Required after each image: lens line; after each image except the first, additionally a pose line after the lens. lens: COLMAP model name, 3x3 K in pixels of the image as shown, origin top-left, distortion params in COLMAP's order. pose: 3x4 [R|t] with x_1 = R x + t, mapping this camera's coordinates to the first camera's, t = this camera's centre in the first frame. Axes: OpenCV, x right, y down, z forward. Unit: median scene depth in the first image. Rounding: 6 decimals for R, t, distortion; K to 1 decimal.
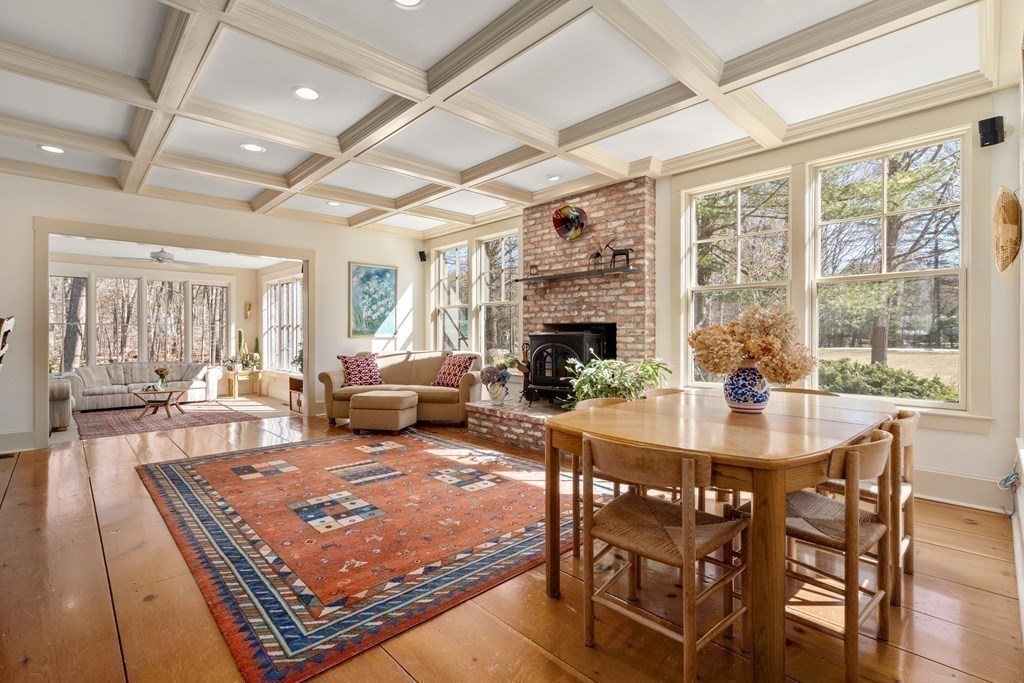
lens RADIAL K [[469.8, 0, 512.0], [0, 469.8, 333.8], [0, 0, 1]] dist [-0.005581, 0.001056]
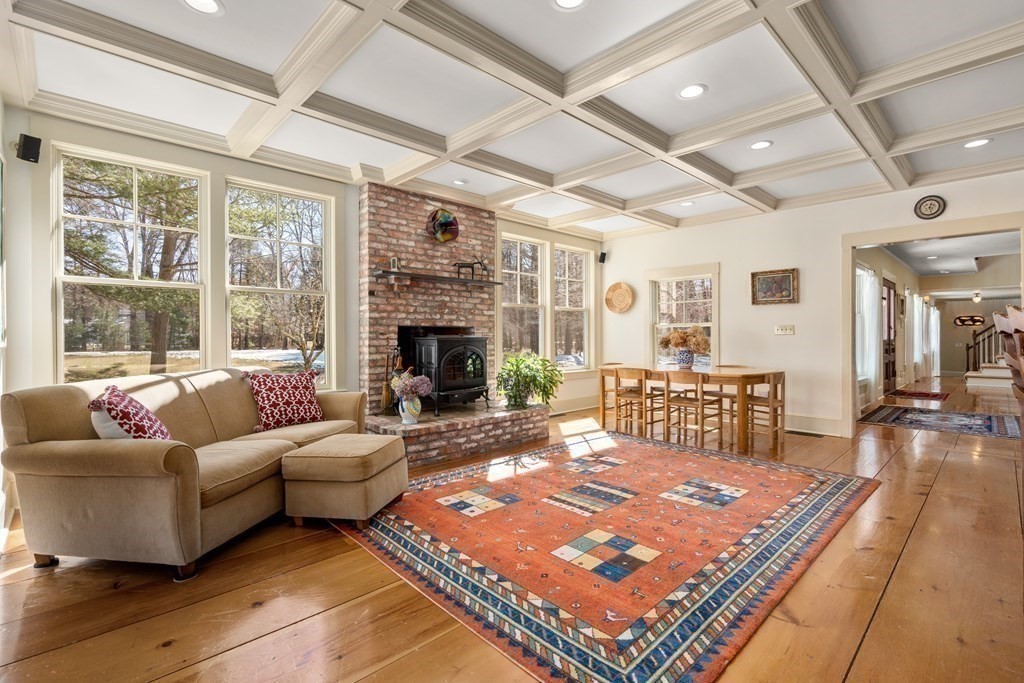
lens RADIAL K [[469.8, 0, 506.3], [0, 469.8, 337.2], [0, 0, 1]] dist [-0.005581, 0.001056]
pose [[0.006068, -0.002539, 0.999978, -0.954588], [0.001732, 0.999995, 0.002529, -0.001809], [-0.999980, 0.001717, 0.006072, 0.931952]]
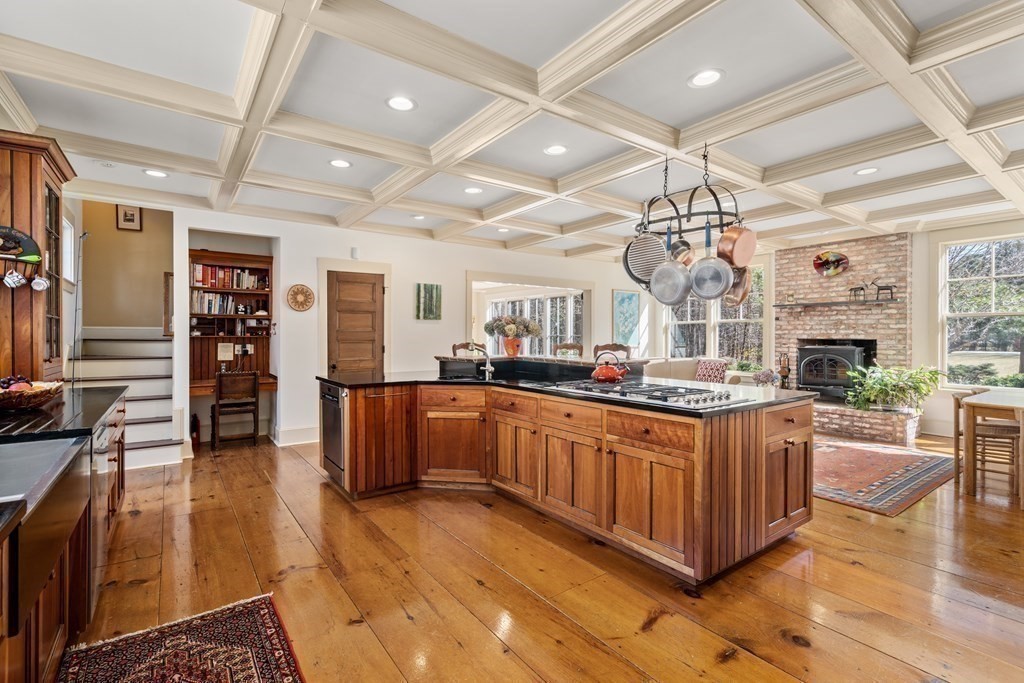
lens RADIAL K [[469.8, 0, 514.4], [0, 469.8, 338.6], [0, 0, 1]] dist [-0.005581, 0.001056]
pose [[0.993217, 0.005065, -0.116168, -0.665513], [-0.004971, 0.999987, 0.001098, -0.022834], [0.116172, -0.000513, 0.993229, -0.462266]]
